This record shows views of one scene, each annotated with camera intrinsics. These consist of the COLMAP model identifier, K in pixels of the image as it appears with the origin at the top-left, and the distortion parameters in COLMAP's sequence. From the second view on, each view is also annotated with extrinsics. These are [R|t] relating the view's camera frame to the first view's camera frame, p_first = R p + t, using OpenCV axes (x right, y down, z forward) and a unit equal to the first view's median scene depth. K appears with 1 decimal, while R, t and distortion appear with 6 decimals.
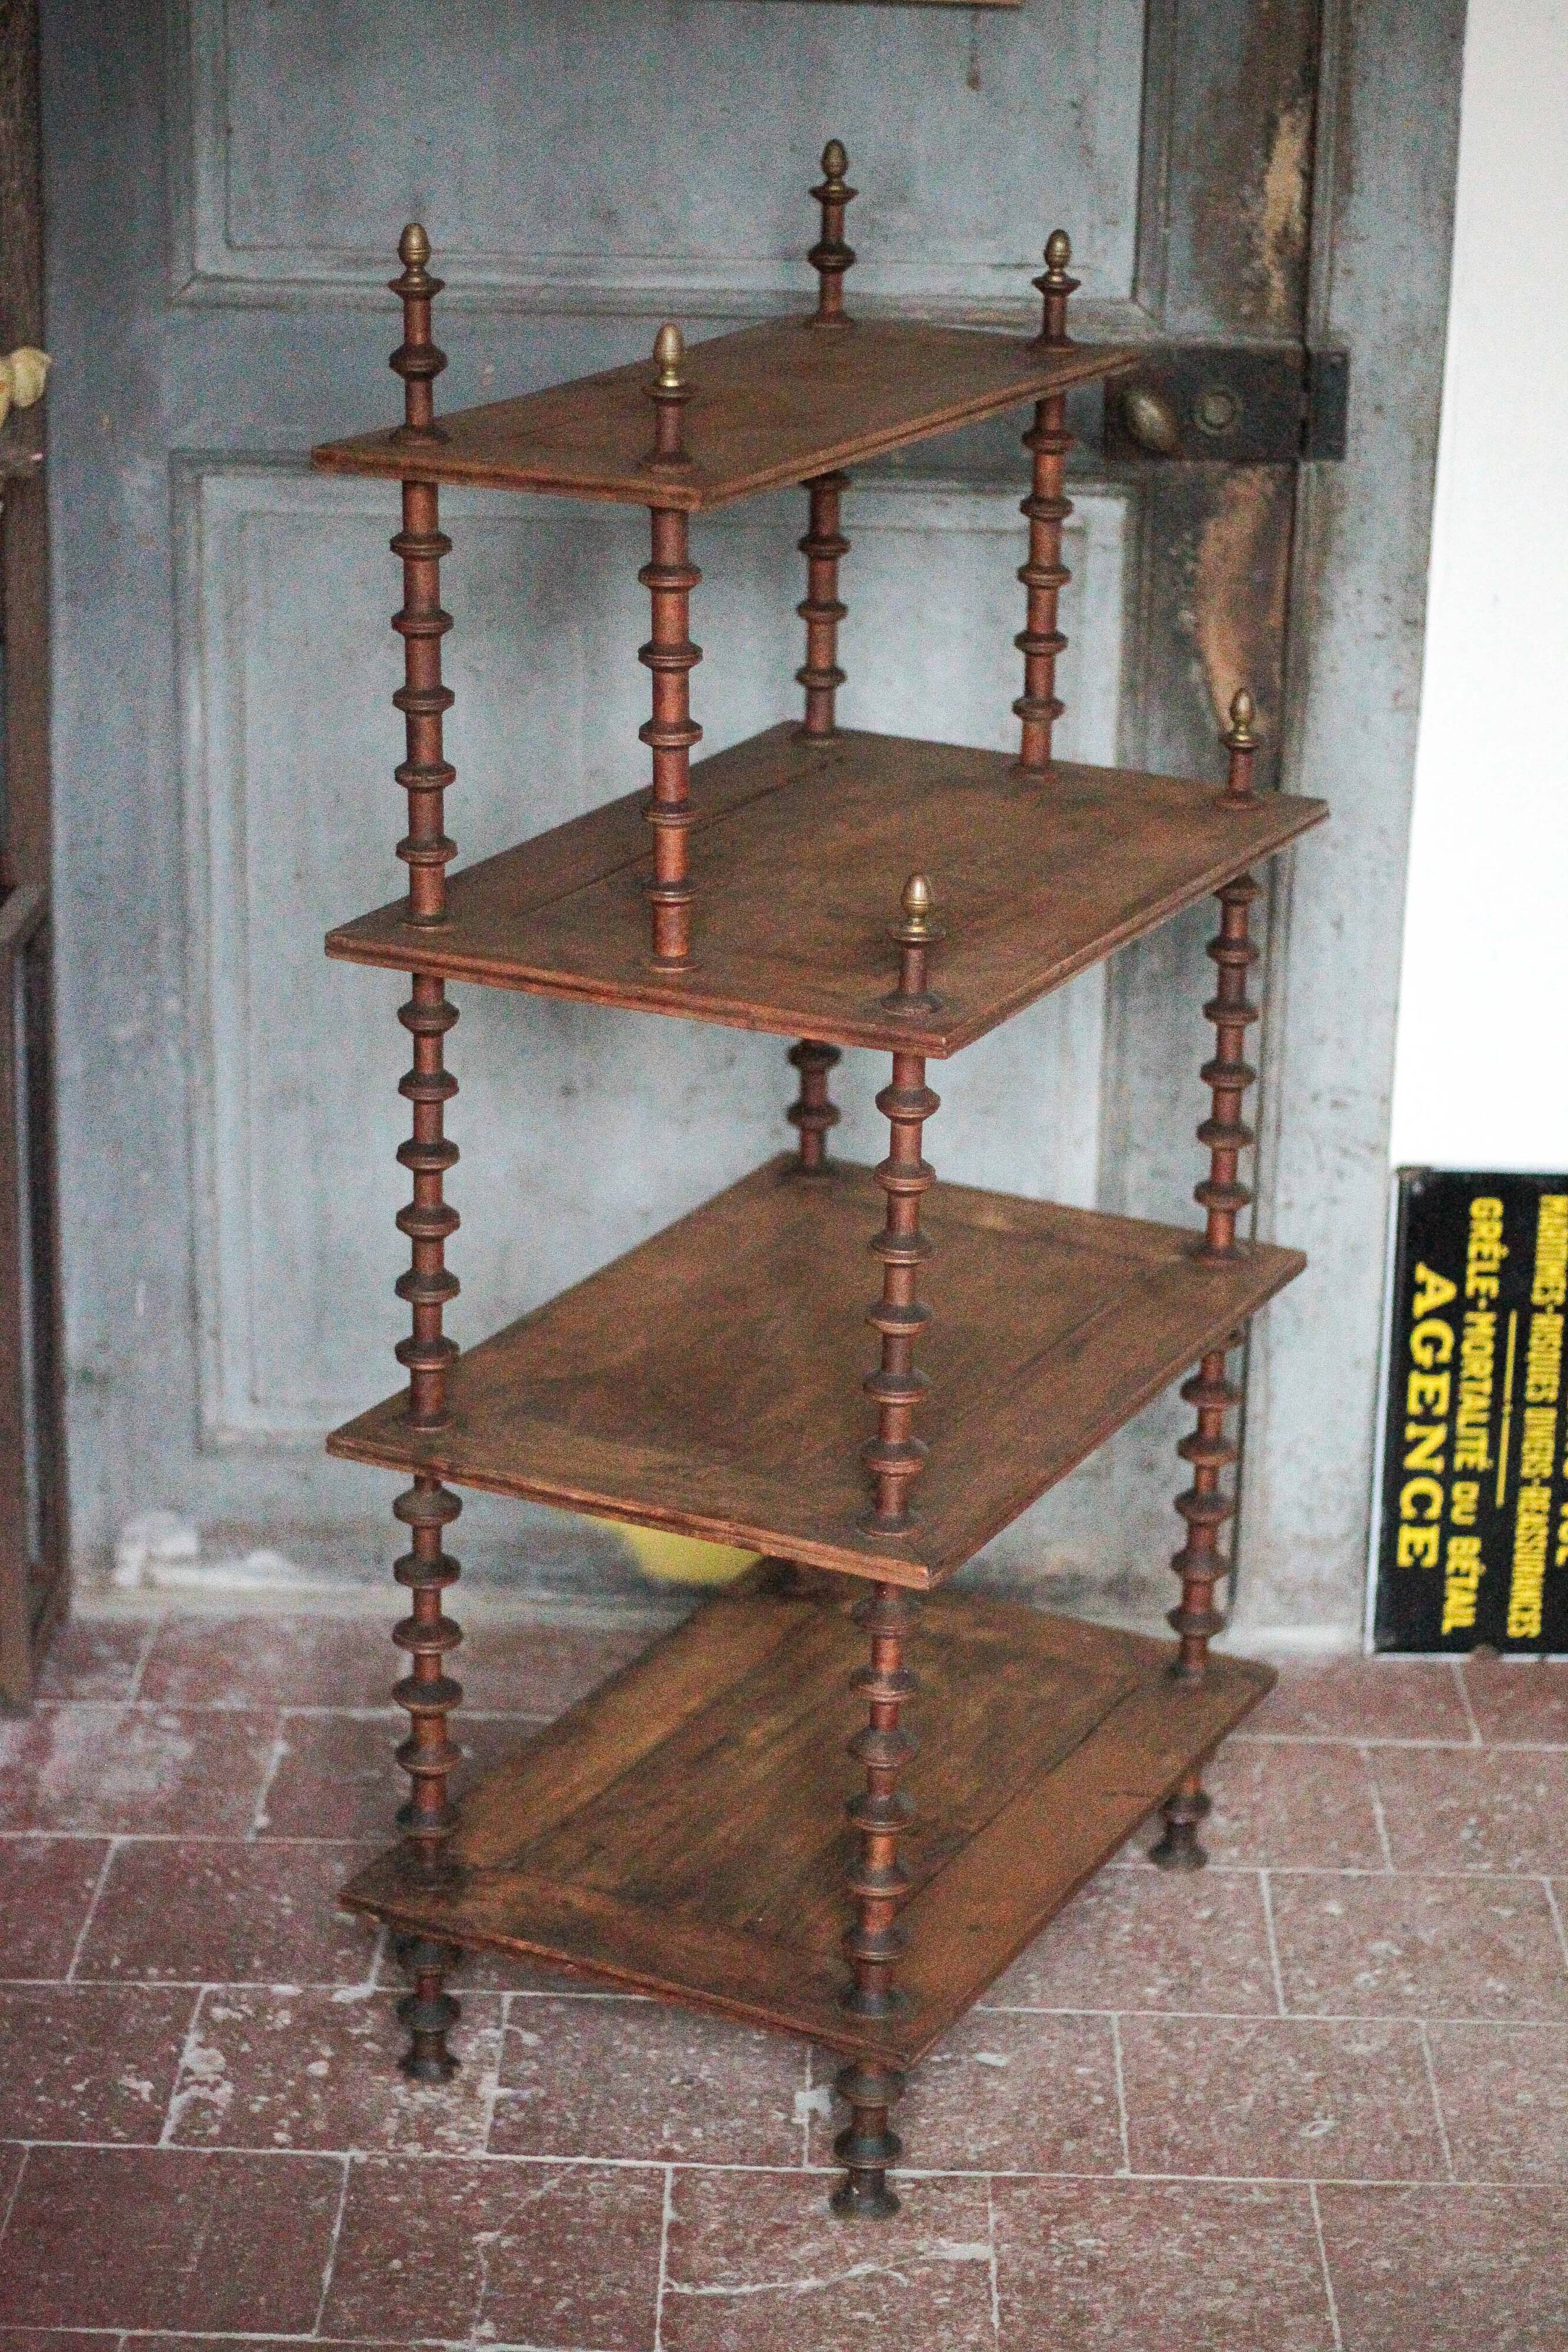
lens RADIAL K [[4449.8, 0, 786.4], [0, 4449.8, 1191.2], [0, 0, 1]] dist [-0.104475, -0.018012]
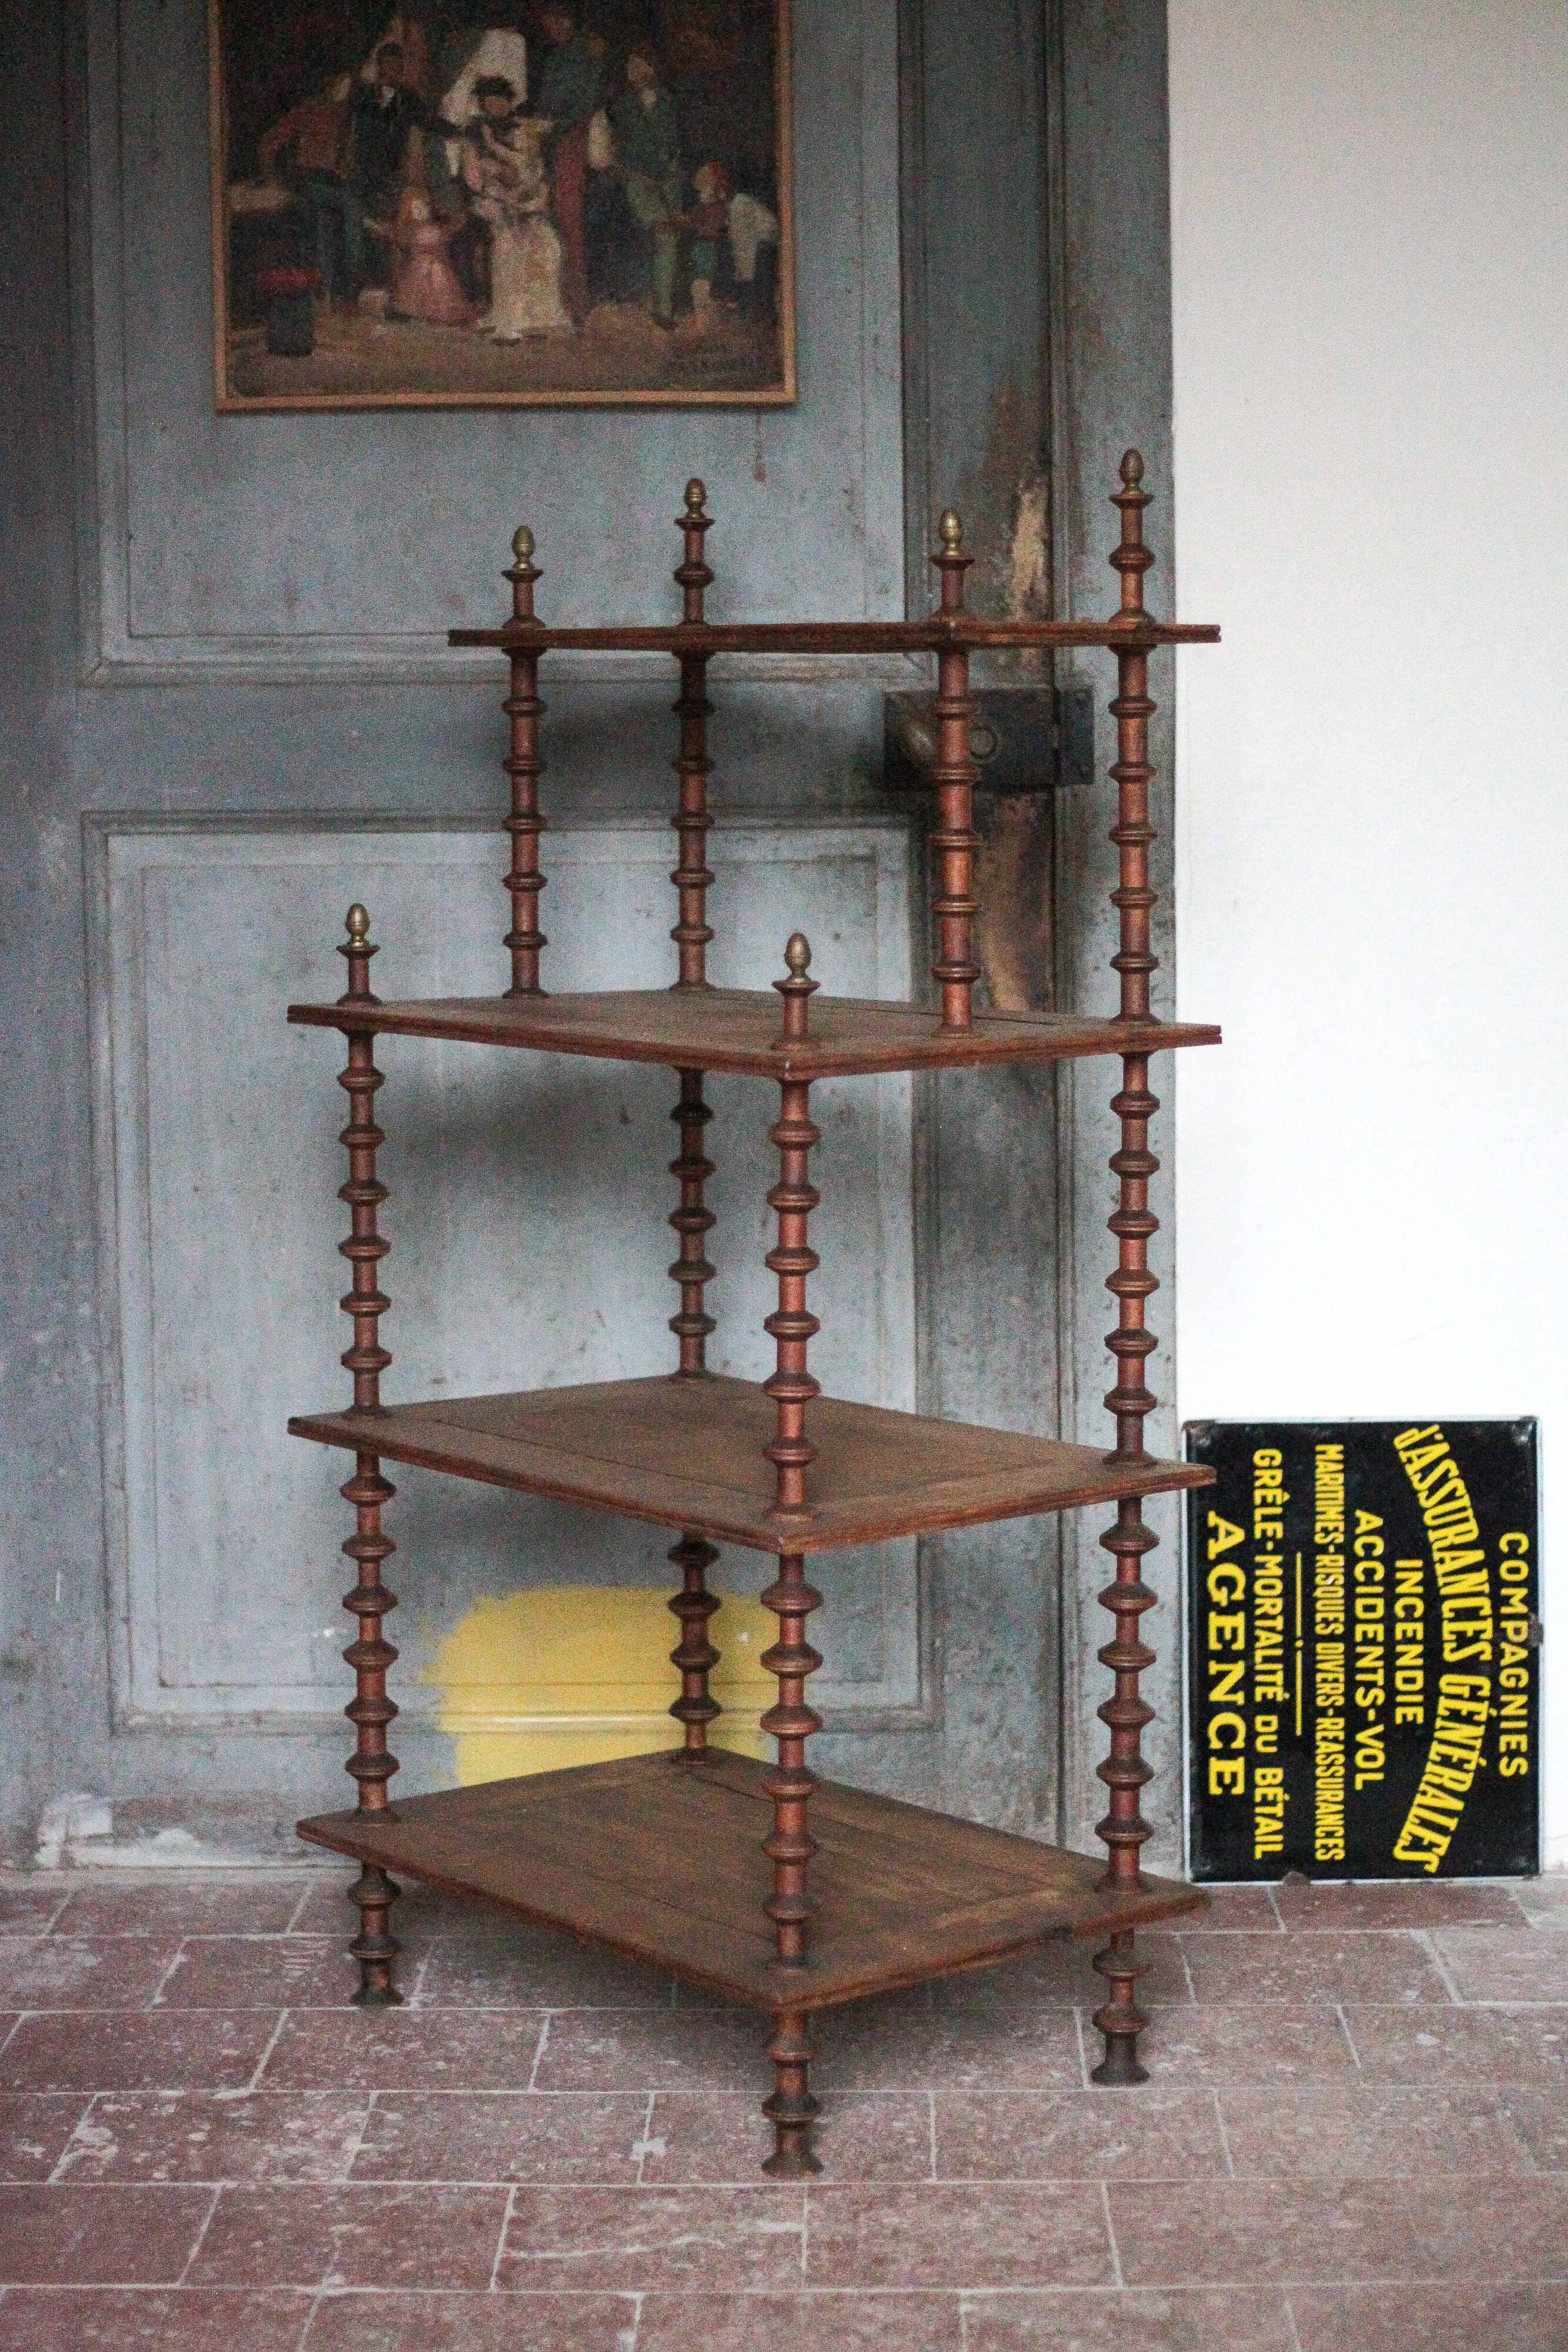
lens RADIAL K [[4449.8, 0, 786.4], [0, 4449.8, 1191.2], [0, 0, 1]] dist [-0.104475, -0.018012]
pose [[0.999435, -0.033561, -0.001899, 0.043881], [0.032148, 0.970800, -0.237725, 0.209181], [0.009821, 0.237530, 0.971331, -0.100710]]
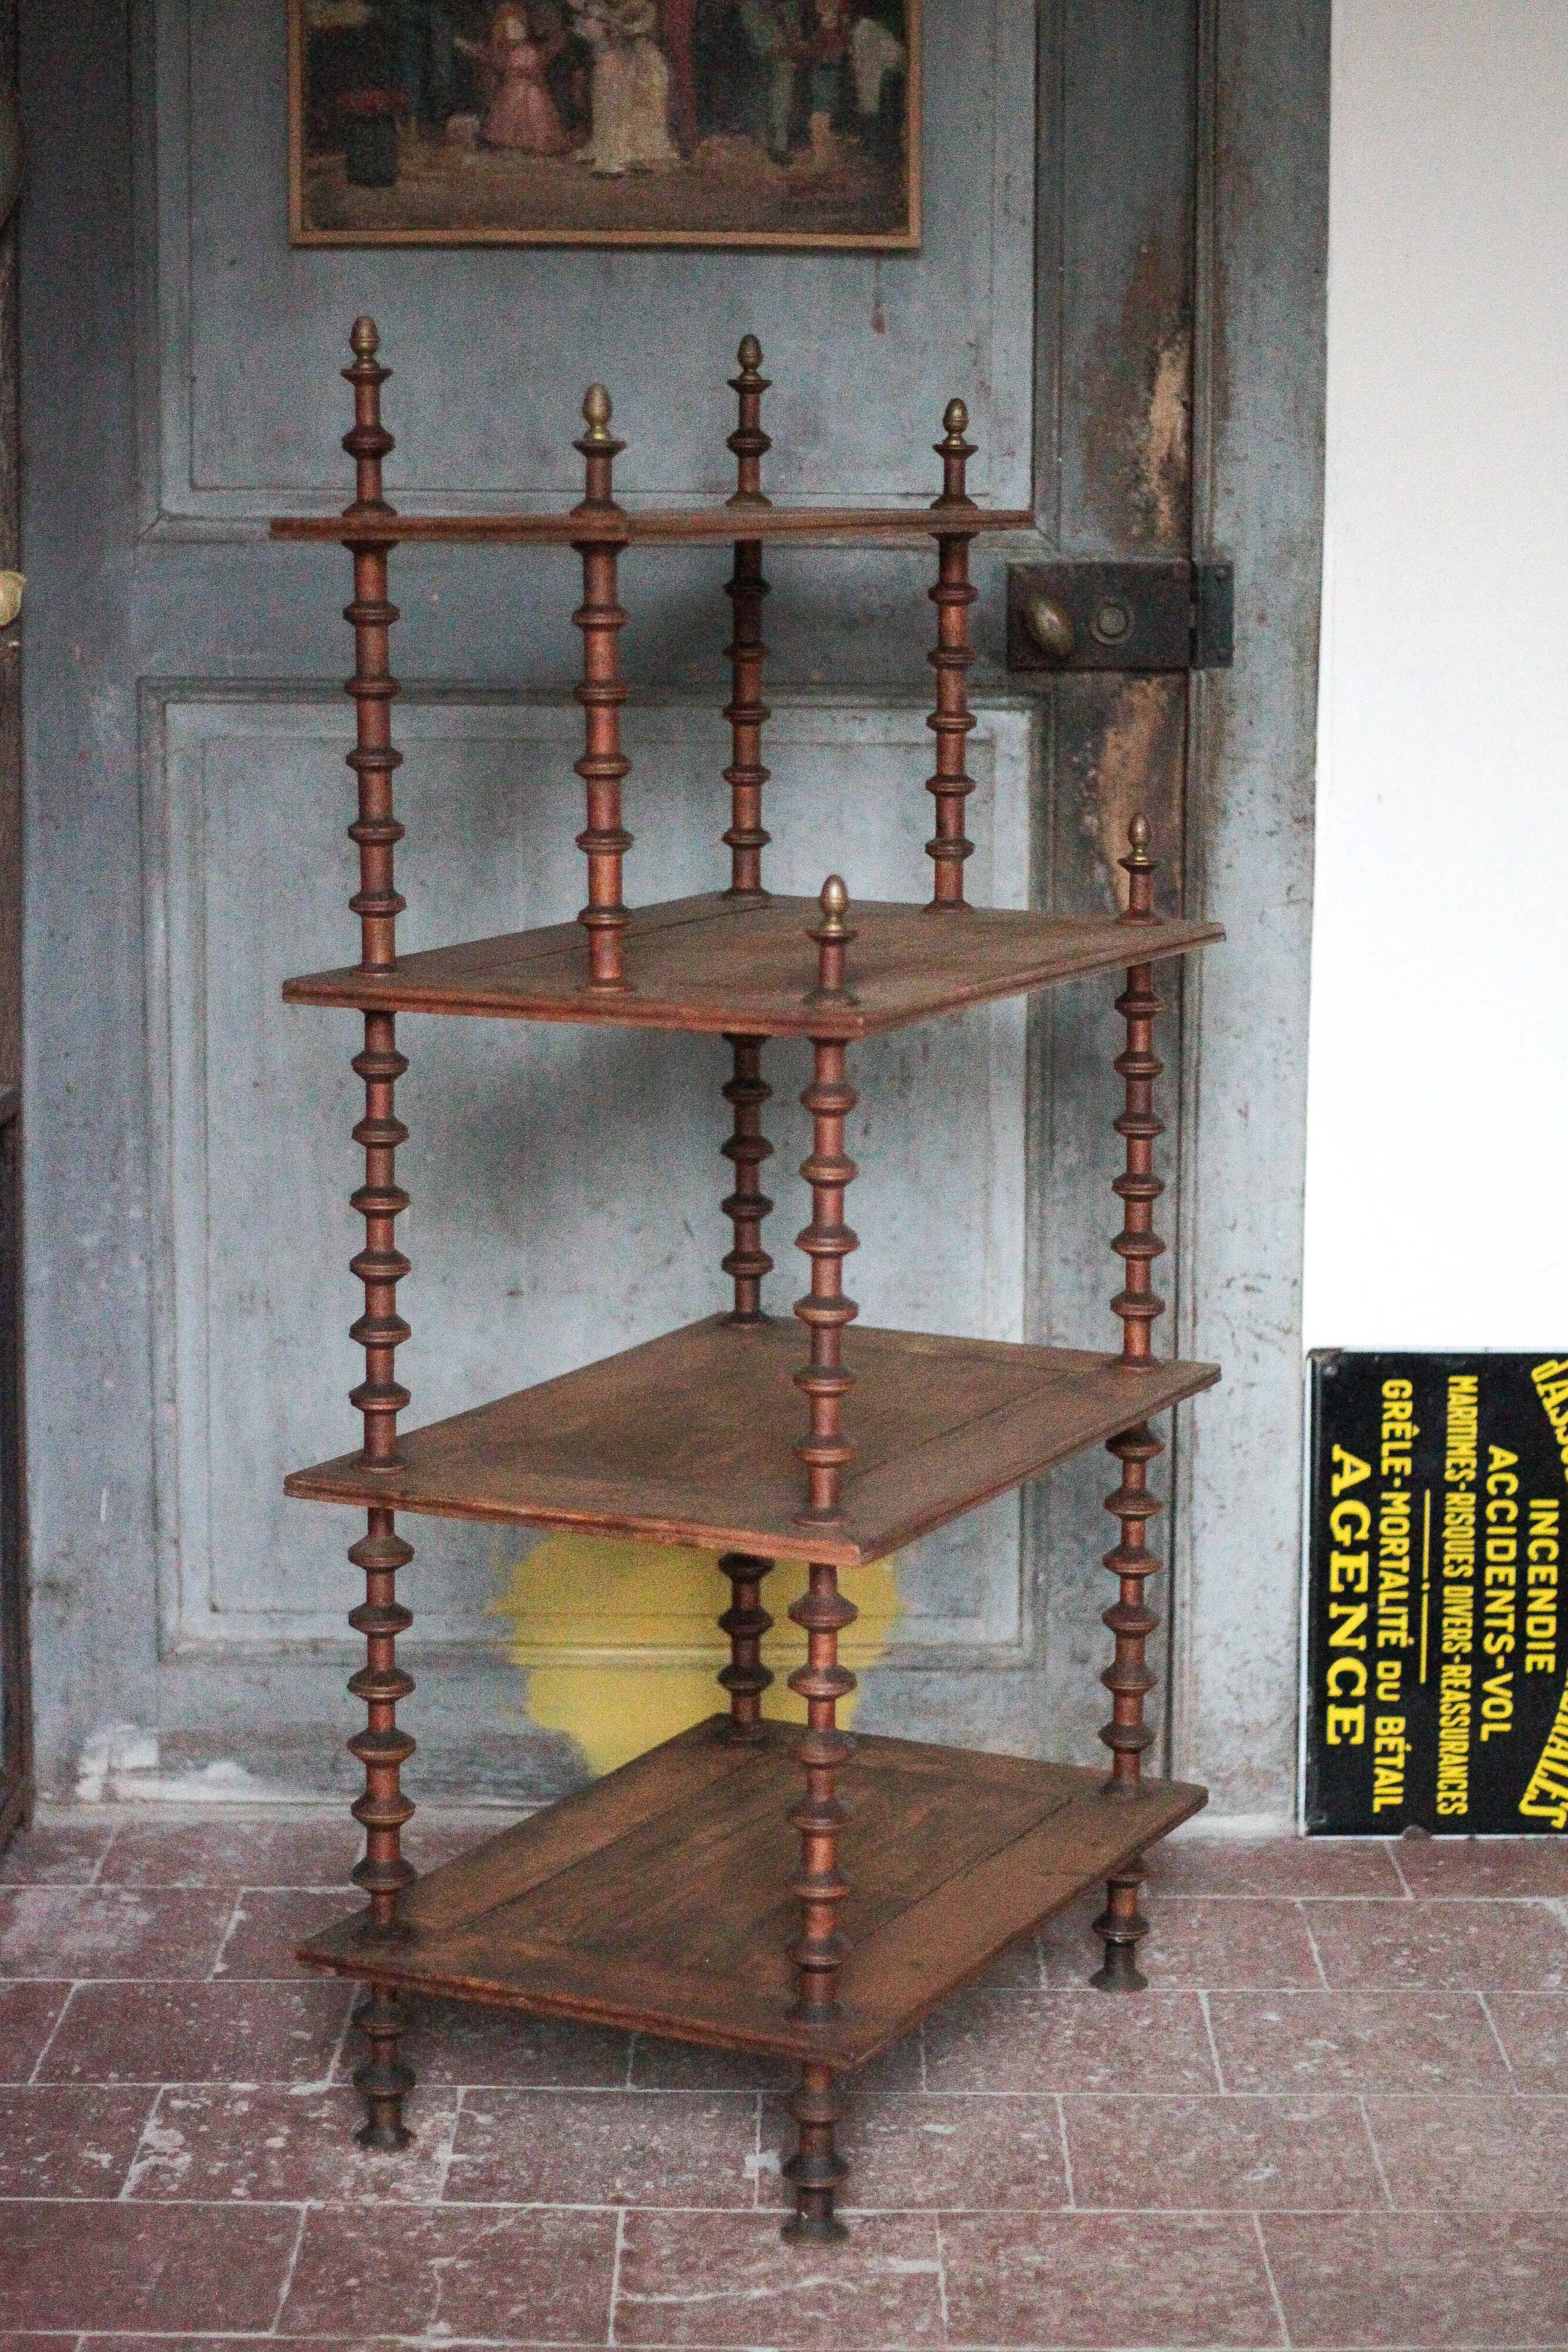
lens RADIAL K [[4449.8, 0, 786.4], [0, 4449.8, 1191.2], [0, 0, 1]] dist [-0.104475, -0.018012]
pose [[0.999774, -0.017605, 0.011922, 0.002874], [0.019430, 0.984204, -0.175969, 0.145677], [-0.008636, 0.176161, 0.984323, -0.034966]]
